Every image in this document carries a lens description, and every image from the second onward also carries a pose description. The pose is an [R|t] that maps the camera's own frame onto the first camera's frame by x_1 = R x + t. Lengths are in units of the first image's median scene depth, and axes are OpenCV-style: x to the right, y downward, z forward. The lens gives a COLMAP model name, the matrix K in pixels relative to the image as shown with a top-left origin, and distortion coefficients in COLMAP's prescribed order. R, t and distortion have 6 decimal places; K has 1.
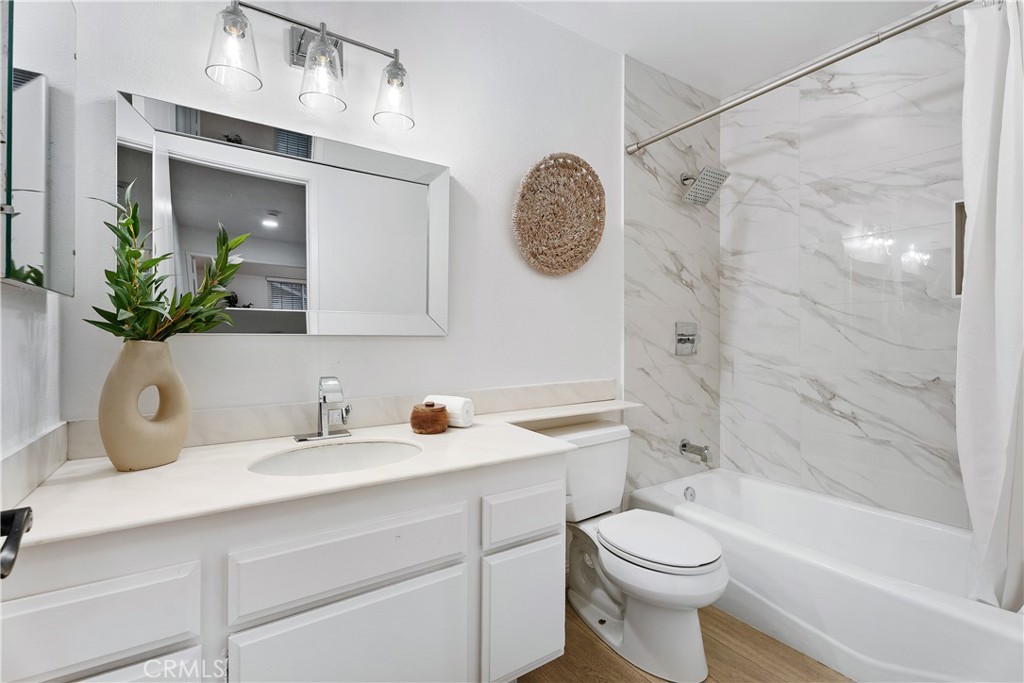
lens RADIAL K [[461.1, 0, 511.5], [0, 461.1, 340.8], [0, 0, 1]] dist [-0.000732, -0.000432]
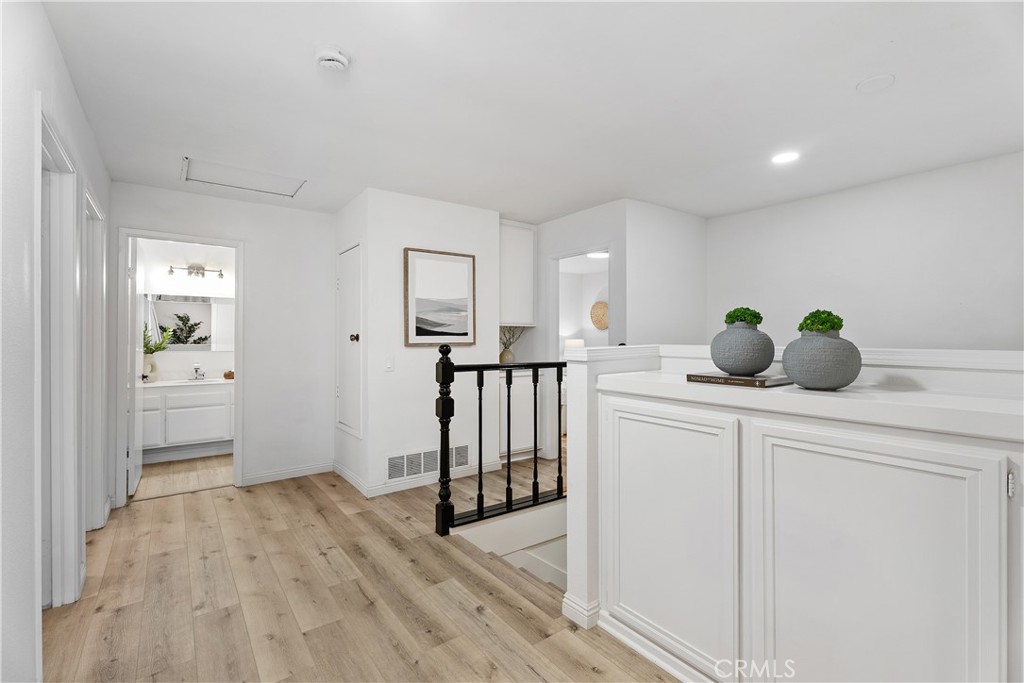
lens RADIAL K [[461.1, 0, 517.9], [0, 461.1, 334.1], [0, 0, 1]] dist [-0.000732, -0.000432]
pose [[0.998430, 0.000253, 0.056013, 2.372897], [0.000718, 0.999850, -0.017316, -0.106276], [-0.056009, 0.017329, 0.998280, -3.433203]]
